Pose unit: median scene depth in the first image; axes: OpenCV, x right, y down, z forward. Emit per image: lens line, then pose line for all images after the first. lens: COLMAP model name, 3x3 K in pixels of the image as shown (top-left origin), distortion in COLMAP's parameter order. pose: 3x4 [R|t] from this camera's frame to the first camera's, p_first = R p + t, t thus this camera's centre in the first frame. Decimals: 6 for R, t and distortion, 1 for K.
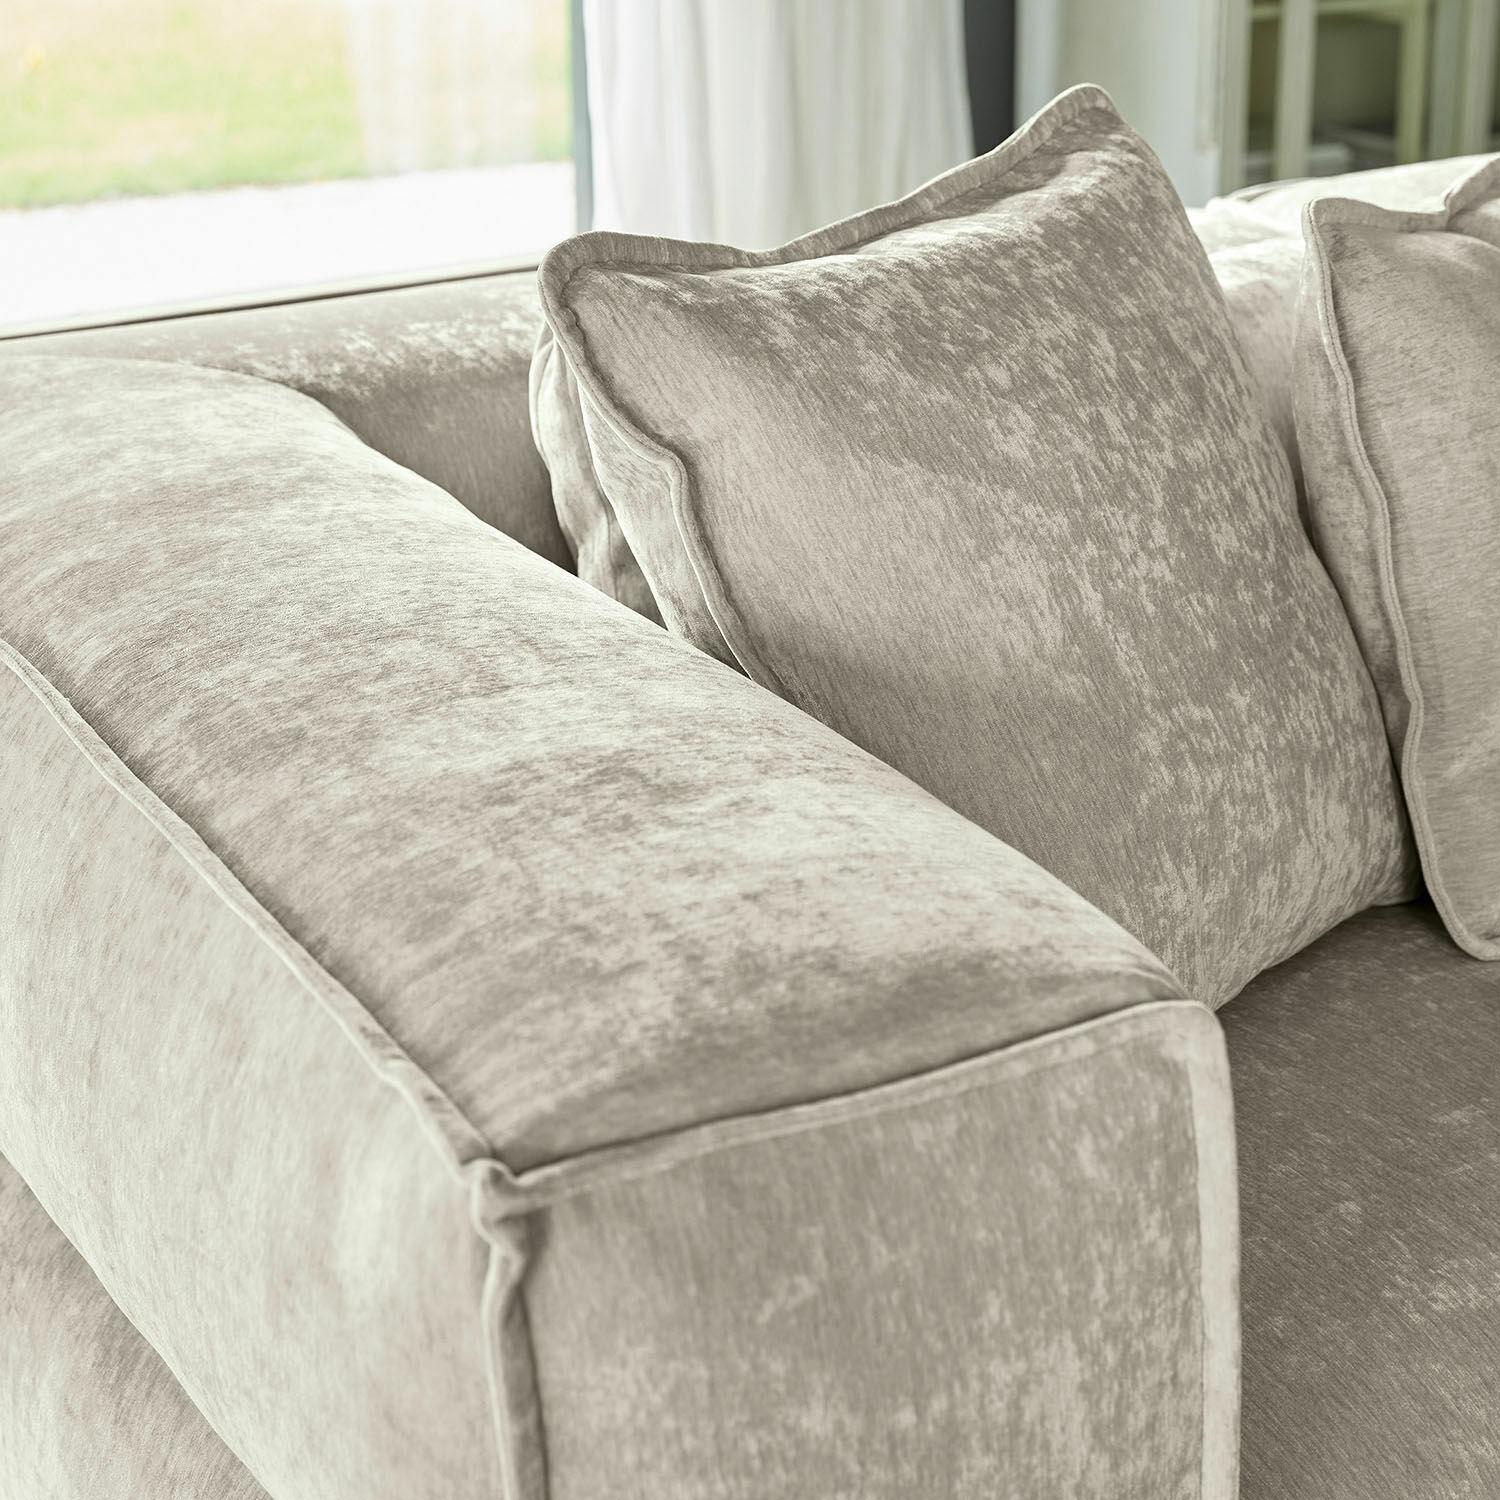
lens RADIAL K [[2992.9, 0, 750.0], [0, 2992.9, 750.0], [0, 0, 1]] dist [-0.008165, -0.098414]
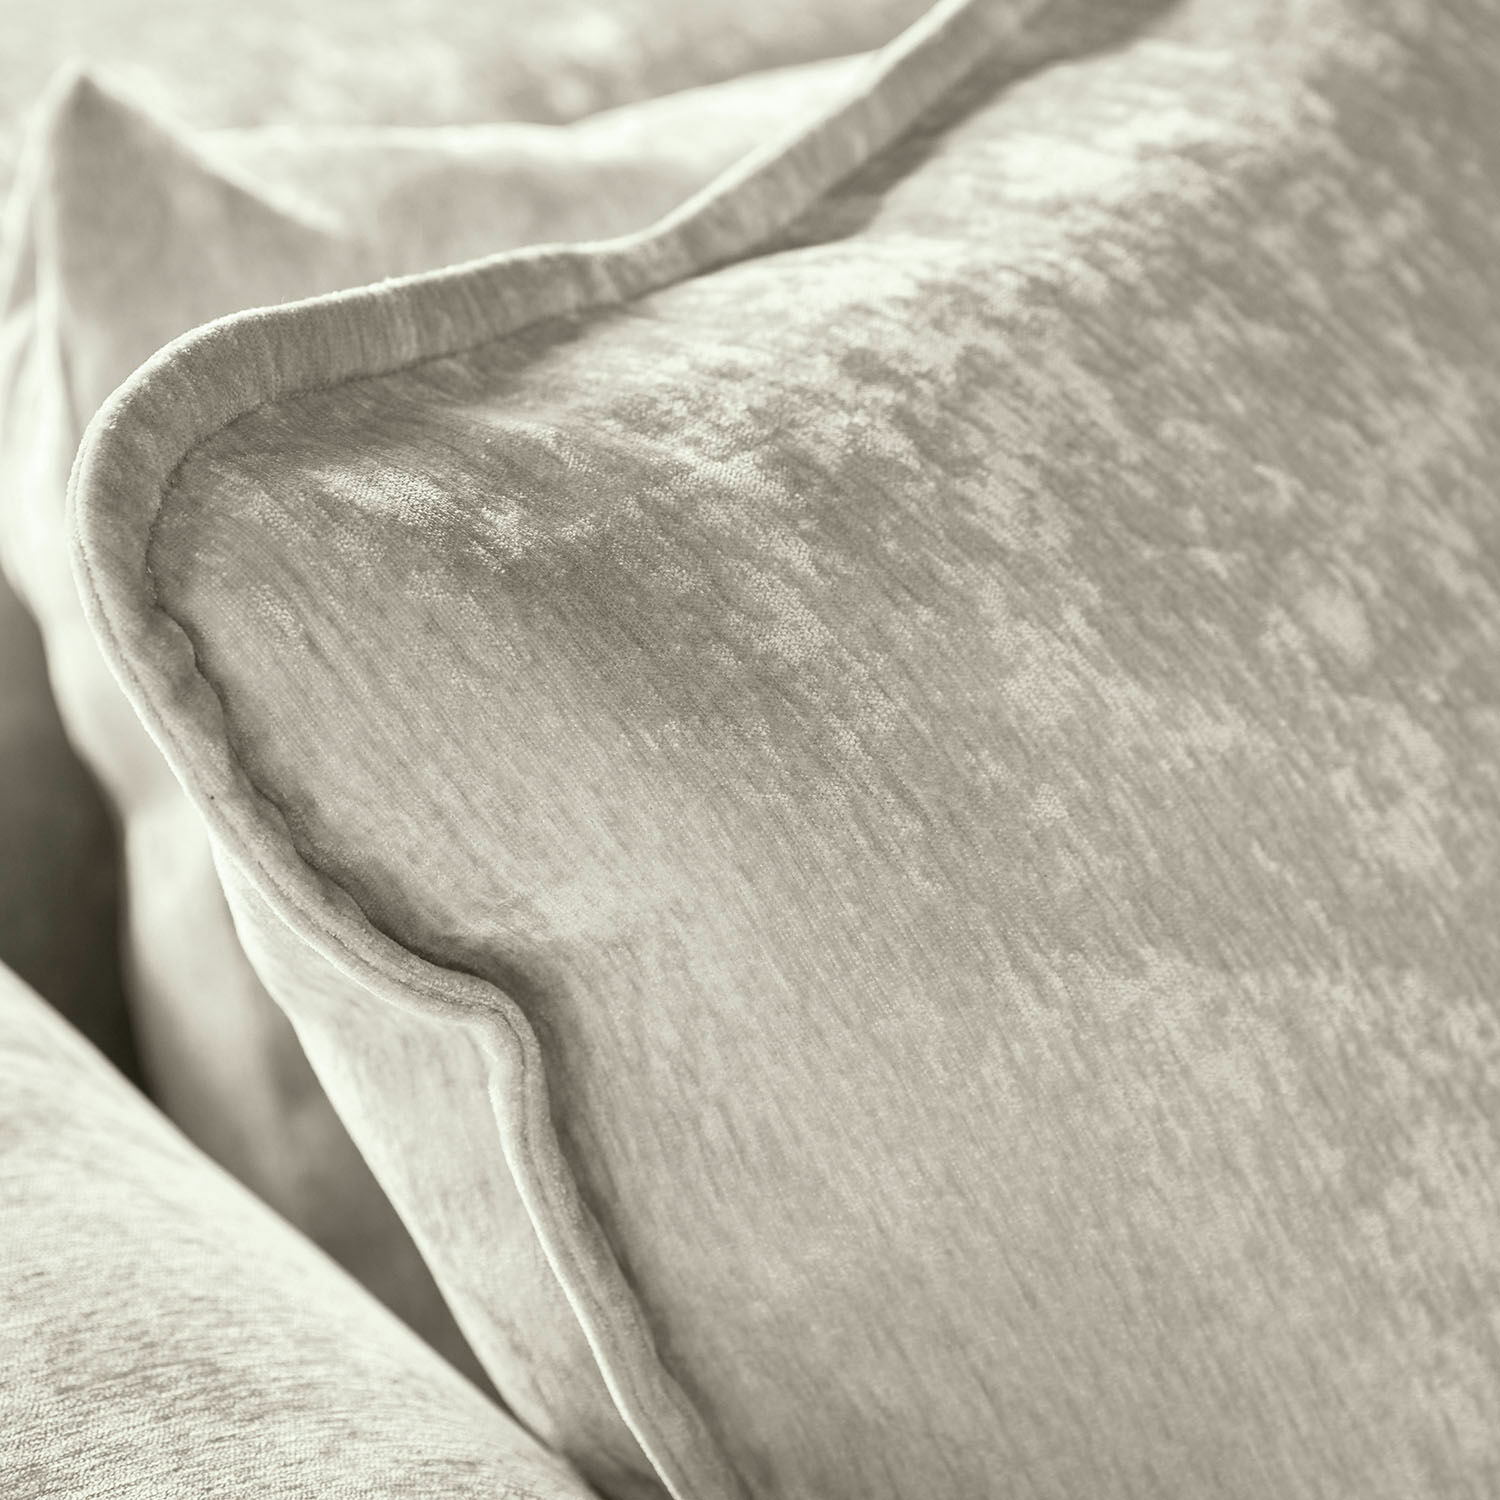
lens RADIAL K [[4237.6, 0, 750.0], [0, 4237.6, 750.0], [0, 0, 1]] dist [-0.019022, -0.498191]
pose [[0.990492, -0.063188, 0.122200, -0.054624], [0.046017, 0.989285, 0.138555, -0.192912], [-0.129645, -0.131614, 0.982787, 0.521529]]
